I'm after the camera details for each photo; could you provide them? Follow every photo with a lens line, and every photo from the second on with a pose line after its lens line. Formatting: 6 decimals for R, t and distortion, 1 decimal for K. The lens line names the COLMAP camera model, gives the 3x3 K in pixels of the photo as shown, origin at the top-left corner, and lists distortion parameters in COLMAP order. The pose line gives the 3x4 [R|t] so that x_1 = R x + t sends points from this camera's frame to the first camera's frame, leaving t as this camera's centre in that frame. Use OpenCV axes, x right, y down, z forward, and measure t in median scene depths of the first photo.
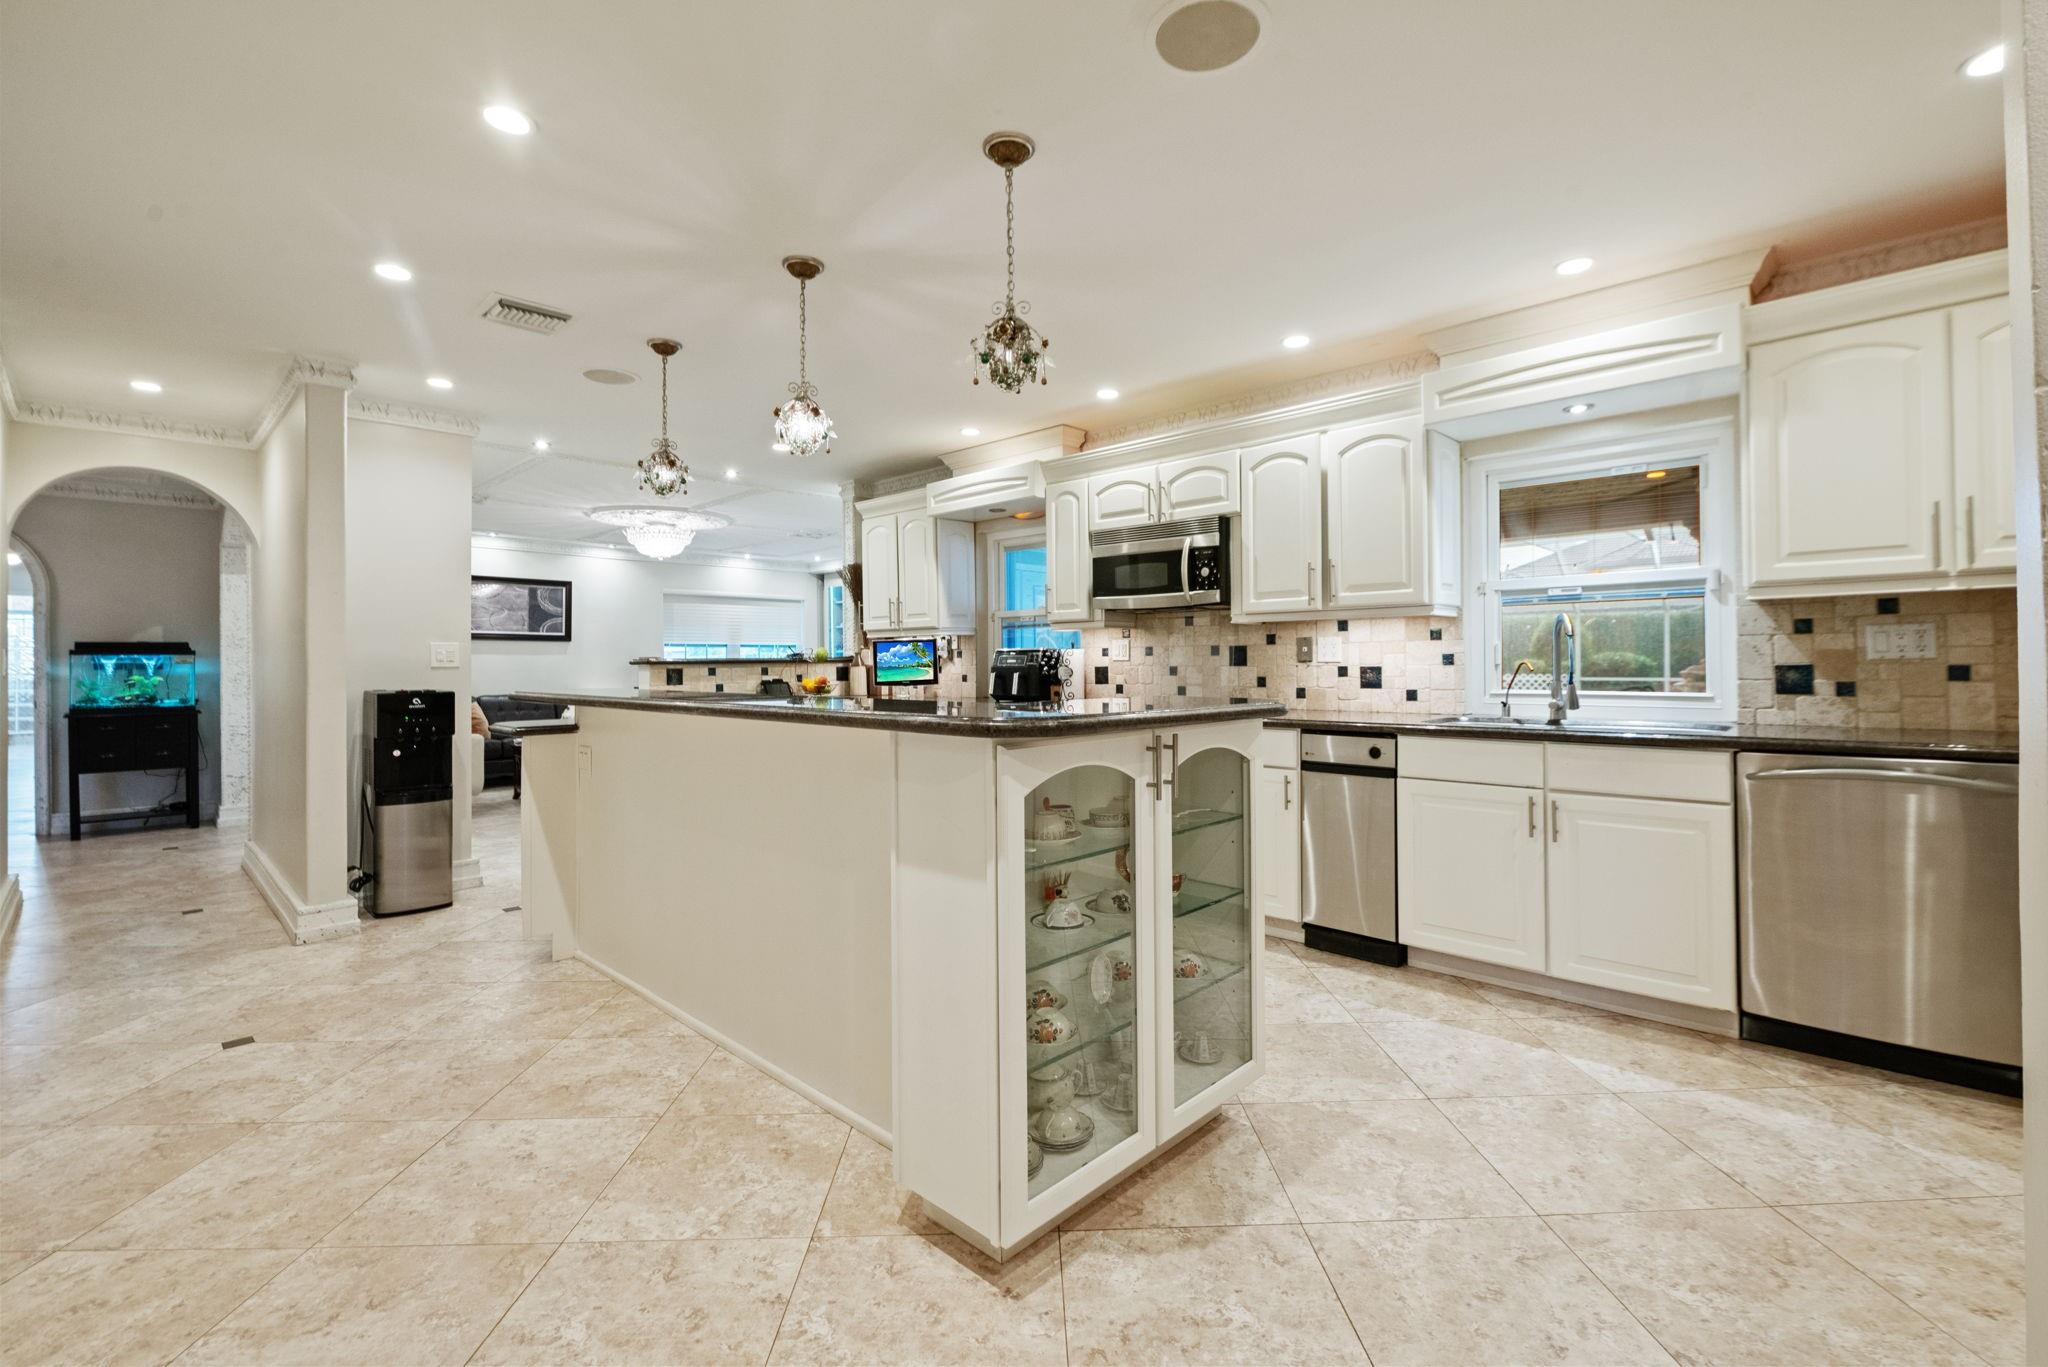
lens RADIAL K [[893.0, 0, 1028.5], [0, 893.0, 672.3], [0, 0, 1]] dist [-0.001044, -0.000609]
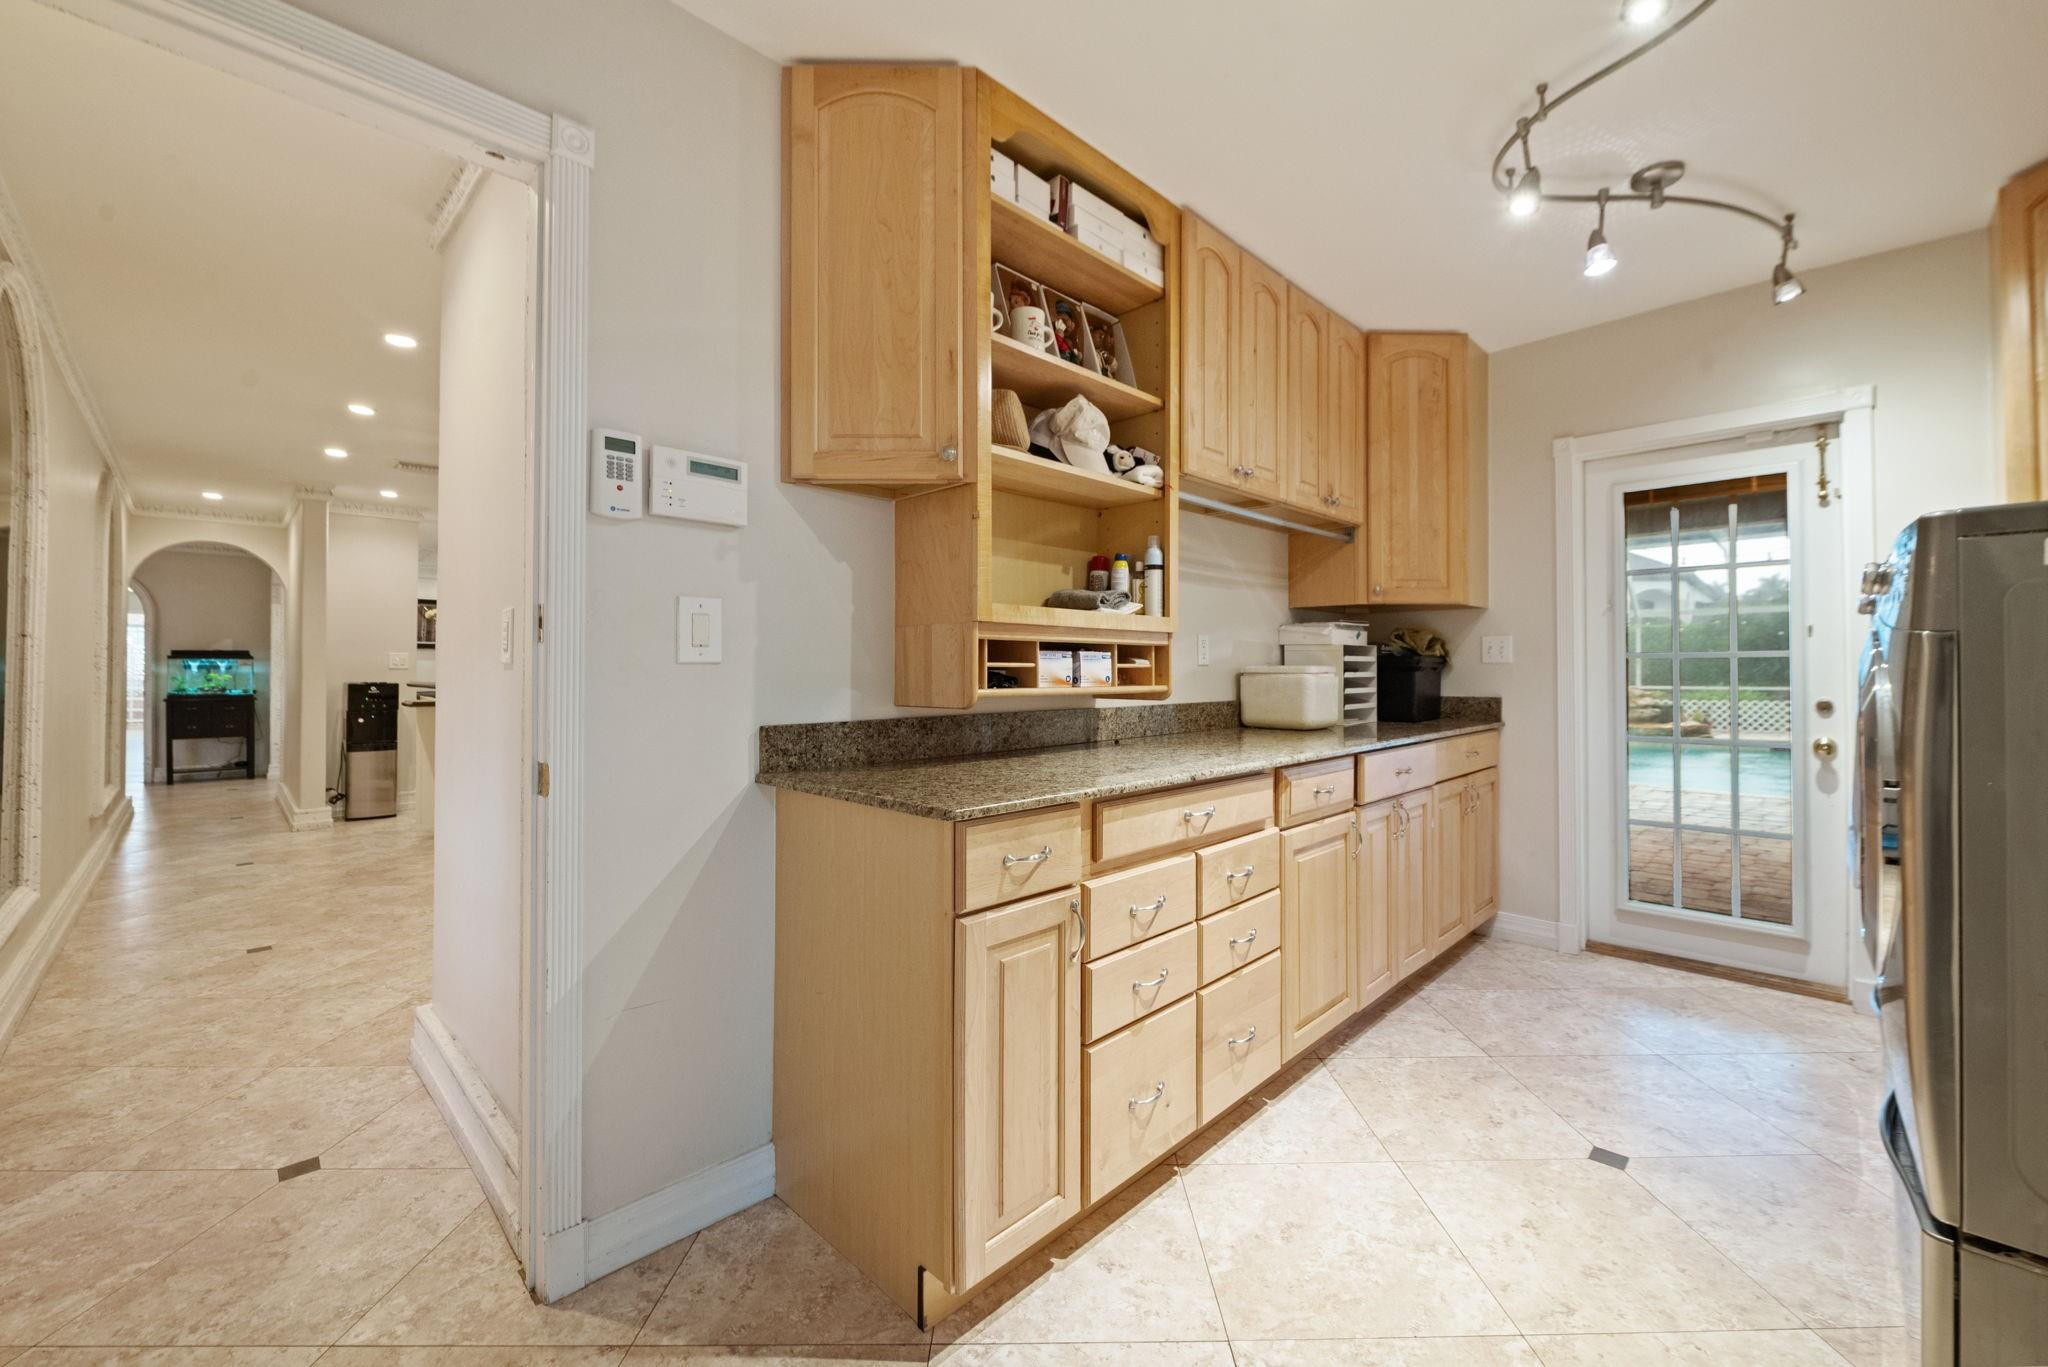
lens RADIAL K [[815.7, 0, 1019.5], [0, 815.7, 673.2], [0, 0, 1]] dist [-0.000669, 0.000099]
pose [[0.999775, 0.005537, -0.020484, 0.376250], [-0.005674, 0.999962, -0.006633, 0.005155], [0.020446, 0.006748, 0.999768, -0.333264]]
